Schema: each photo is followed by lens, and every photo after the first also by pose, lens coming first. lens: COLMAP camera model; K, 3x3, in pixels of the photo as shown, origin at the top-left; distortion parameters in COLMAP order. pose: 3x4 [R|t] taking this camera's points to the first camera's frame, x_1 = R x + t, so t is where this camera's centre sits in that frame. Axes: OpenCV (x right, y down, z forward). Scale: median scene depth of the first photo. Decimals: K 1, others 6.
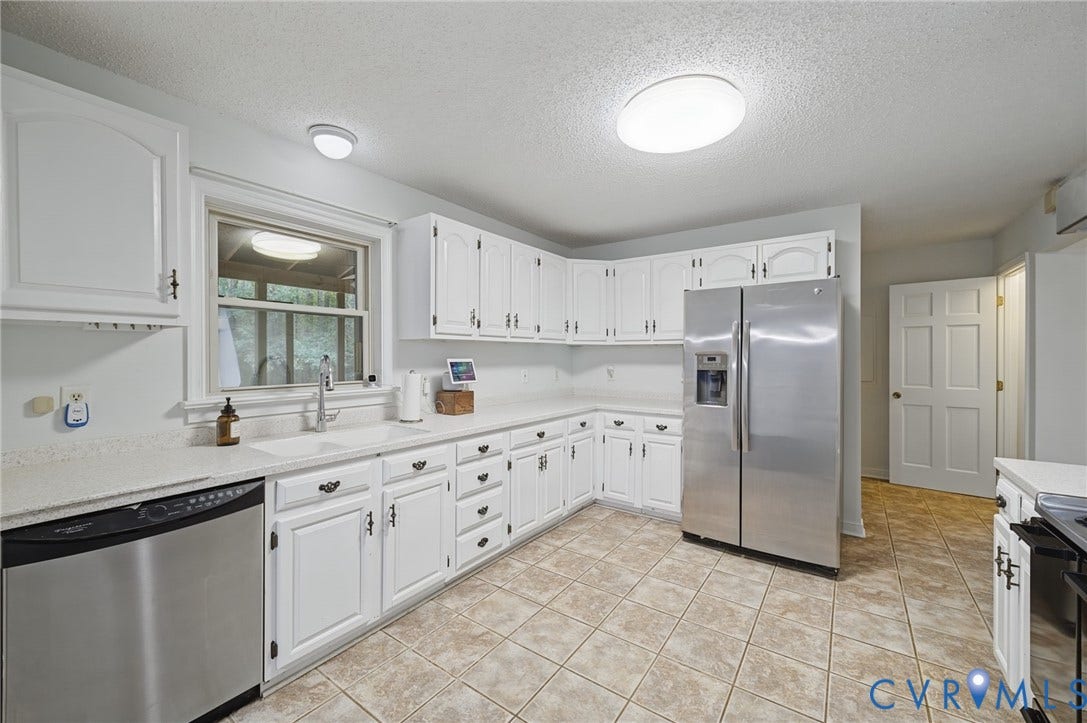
lens RADIAL K [[430.6, 0, 543.9], [0, 430.6, 357.6], [0, 0, 1]] dist [-0.000639, 0.000400]
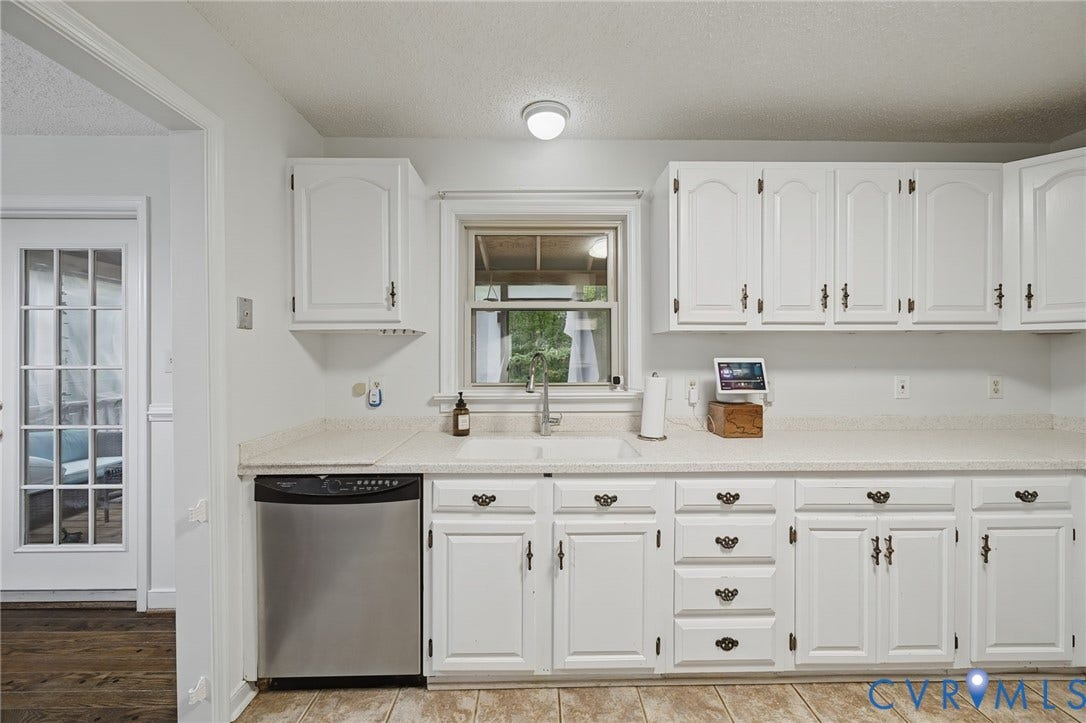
lens RADIAL K [[433.9, 0, 545.9], [0, 433.9, 351.8], [0, 0, 1]] dist [-0.003479, -0.000088]
pose [[0.592395, -0.003574, -0.805640, 0.213979], [-0.001123, 0.999986, -0.005262, -0.003917], [0.805647, 0.004022, 0.592382, 0.381791]]
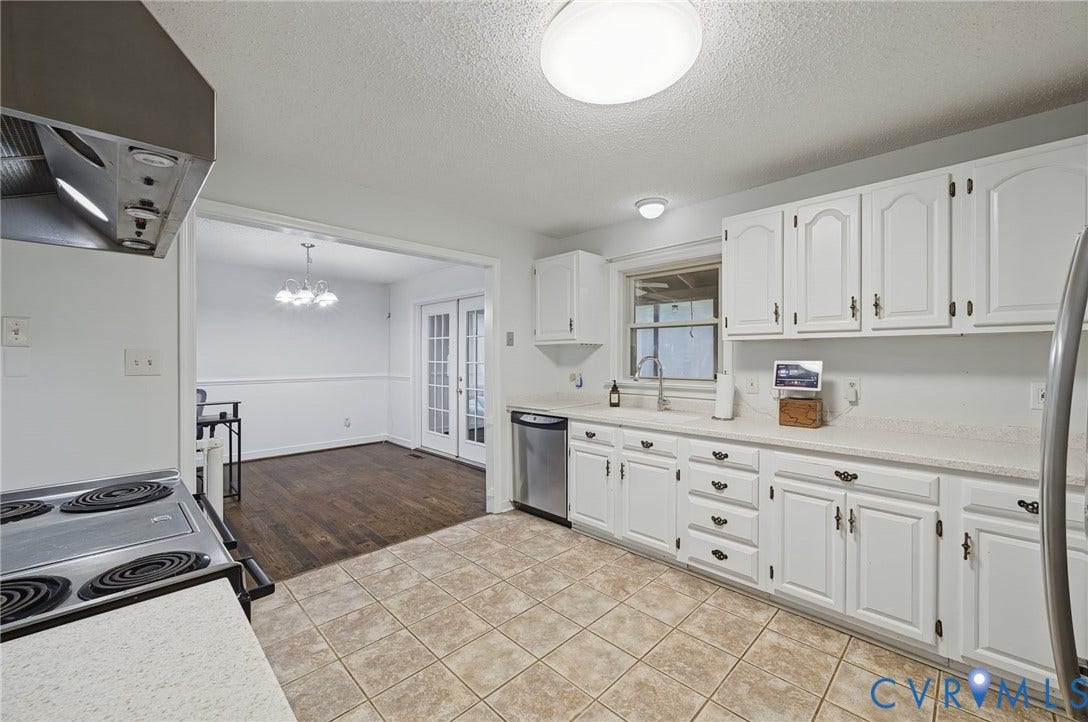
lens RADIAL K [[431.0, 0, 544.4], [0, 431.0, 357.1], [0, 0, 1]] dist [-0.000639, 0.000400]
pose [[-0.170513, -0.000635, -0.985355, 0.825920], [-0.002632, 0.999997, -0.000189, -0.003561], [0.985352, 0.002561, -0.170514, 0.754398]]
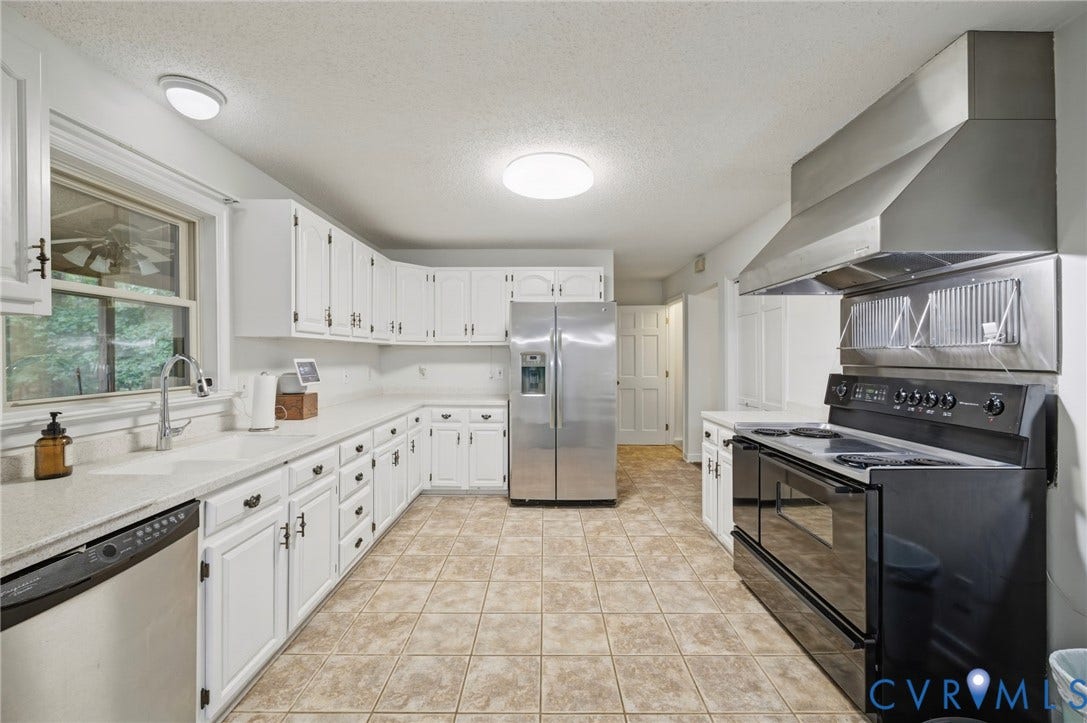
lens RADIAL K [[430.1, 0, 545.1], [0, 430.1, 356.9], [0, 0, 1]] dist [-0.000970, 0.000285]
pose [[0.814456, -0.003254, 0.580216, -0.352639], [0.004031, 0.999992, -0.000050, 0.001114], [-0.580211, 0.002379, 0.814462, -0.057900]]
